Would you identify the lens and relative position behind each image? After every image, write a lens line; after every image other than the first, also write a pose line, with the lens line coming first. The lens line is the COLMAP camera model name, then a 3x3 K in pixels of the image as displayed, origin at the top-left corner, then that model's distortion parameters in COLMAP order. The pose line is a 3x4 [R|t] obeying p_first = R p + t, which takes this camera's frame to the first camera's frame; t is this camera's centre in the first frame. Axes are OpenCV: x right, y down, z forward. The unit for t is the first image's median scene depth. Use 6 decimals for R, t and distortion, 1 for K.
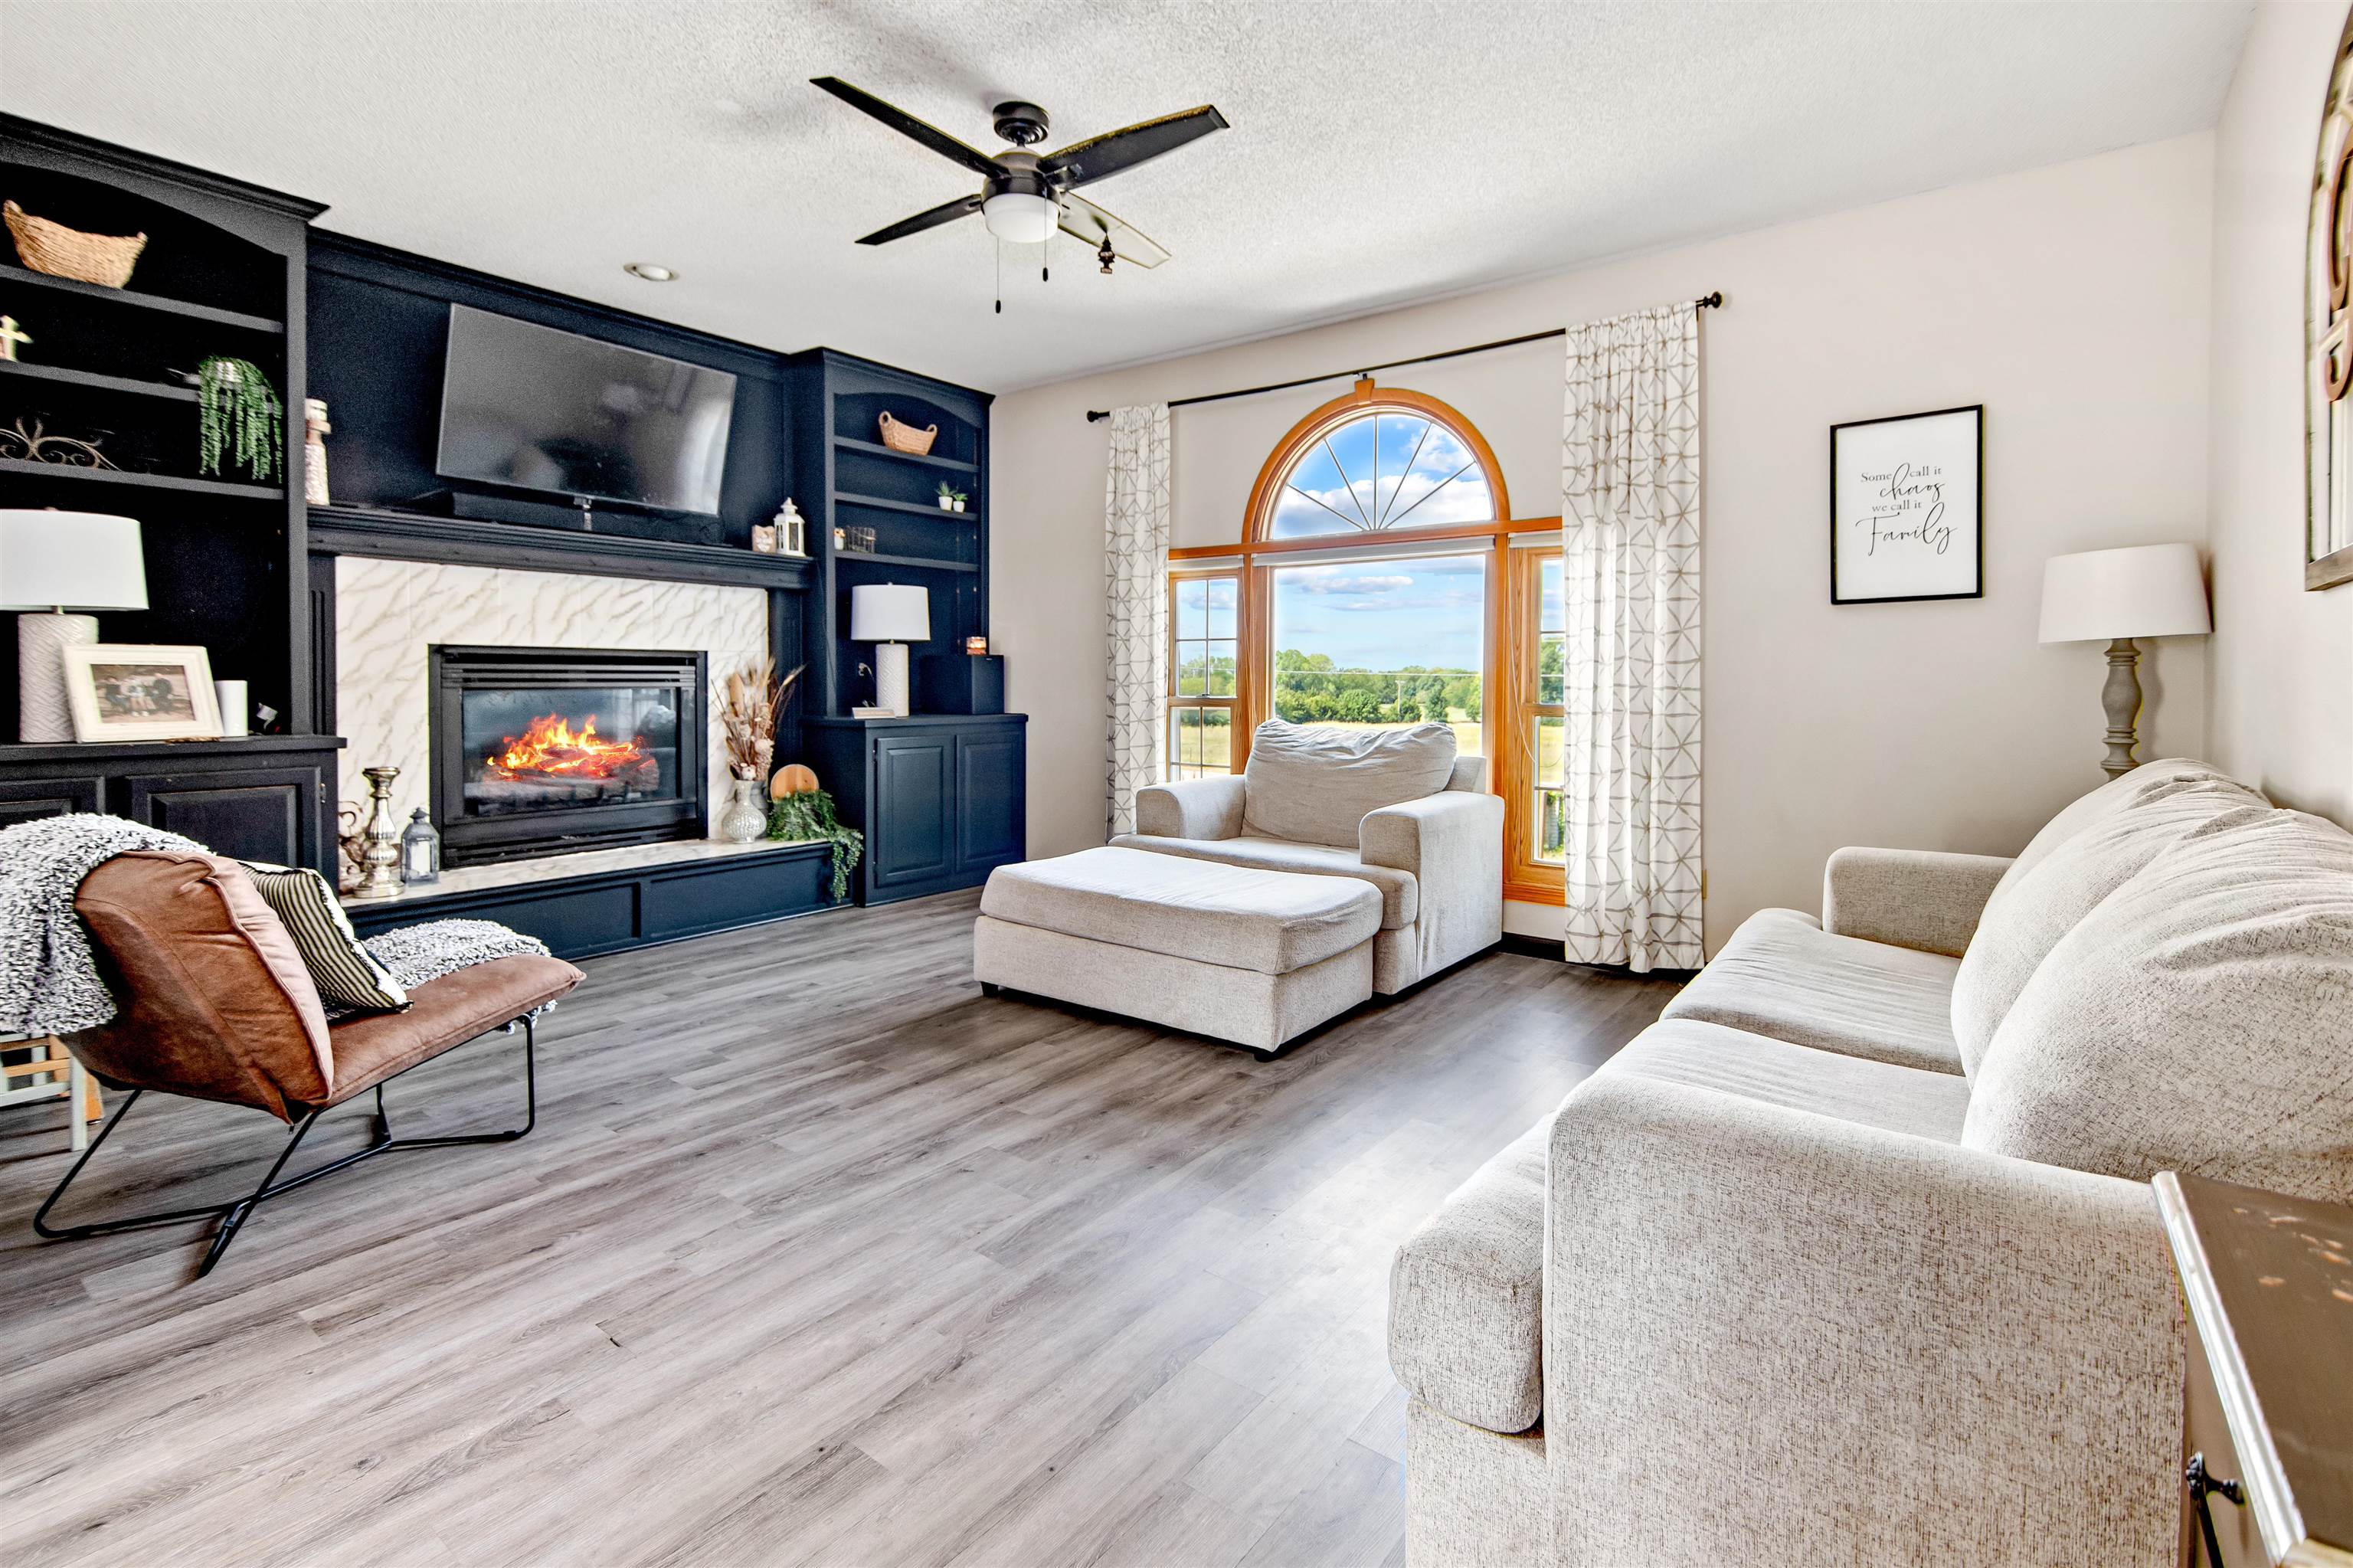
lens RADIAL K [[1096.6, 0, 1147.7], [0, 1096.6, 711.8], [0, 0, 1]] dist [0.003310, -0.003018]
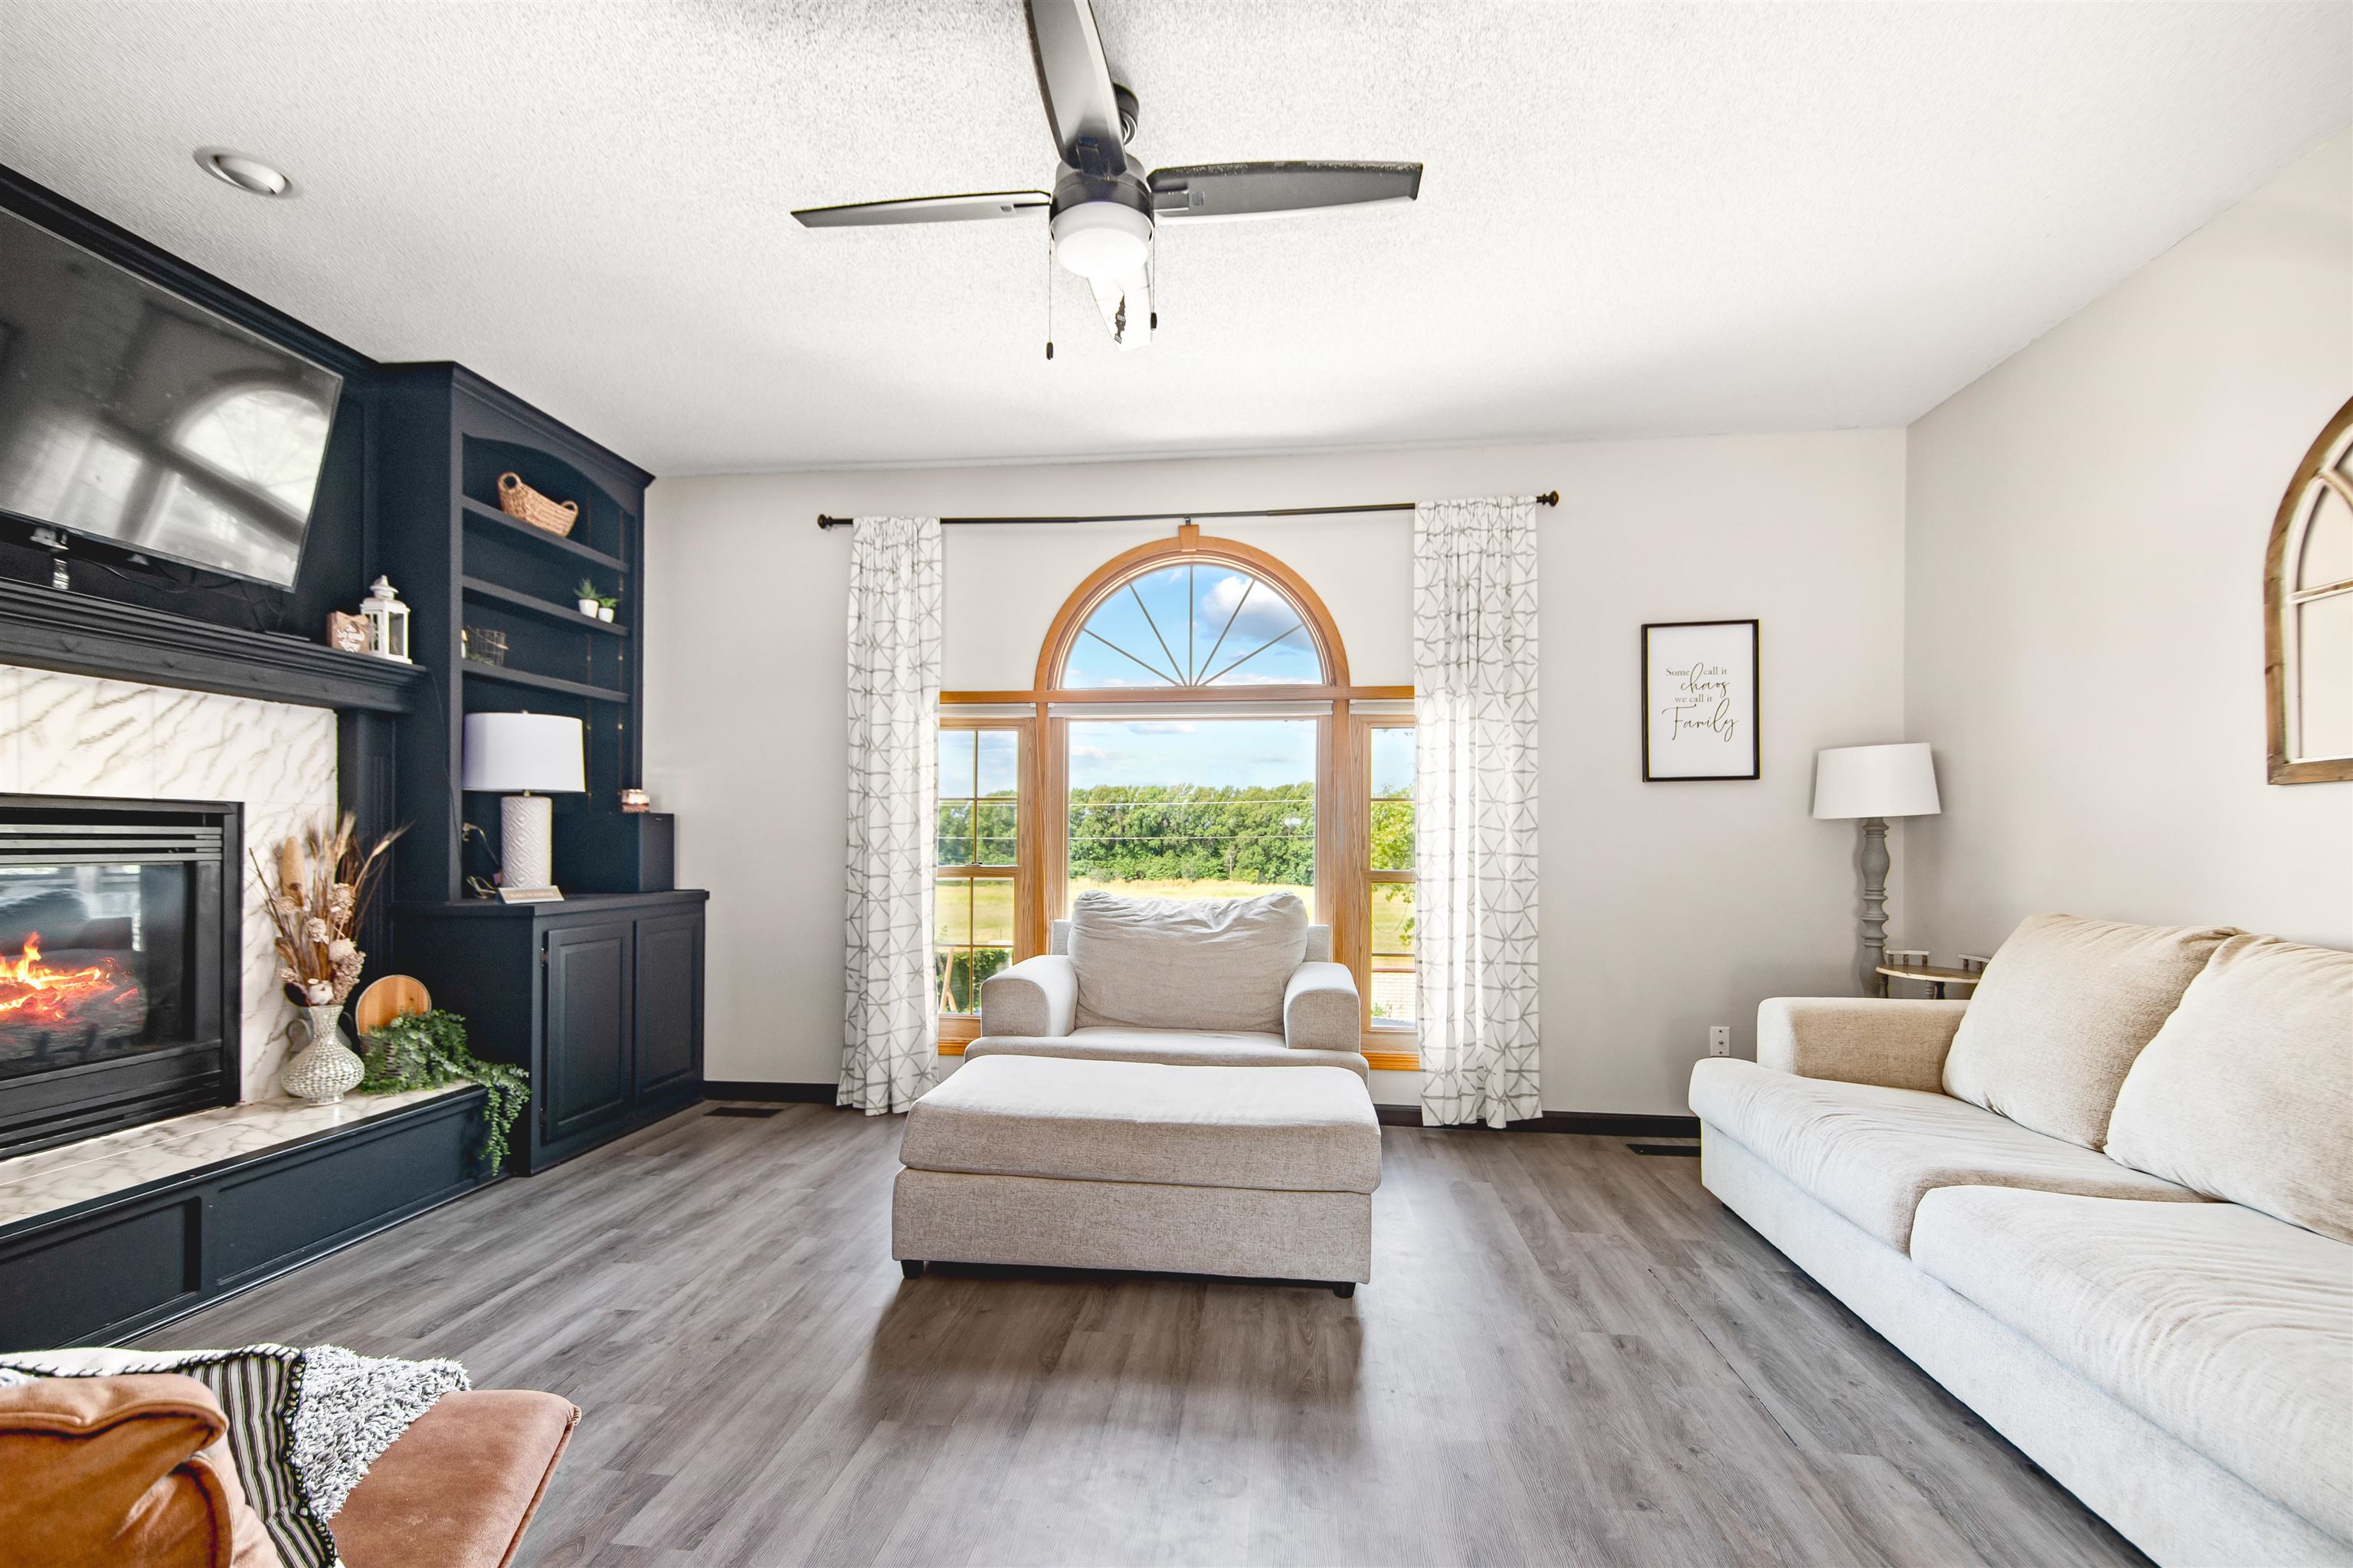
lens RADIAL K [[1096.6, 0, 1141.9], [0, 1096.6, 849.8], [0, 0, 1]] dist [0.003310, -0.003018]
pose [[0.860924, -0.004266, 0.508715, -0.287208], [0.013968, 0.999786, -0.015254, -0.012067], [-0.508541, 0.020238, 0.860800, 0.206166]]
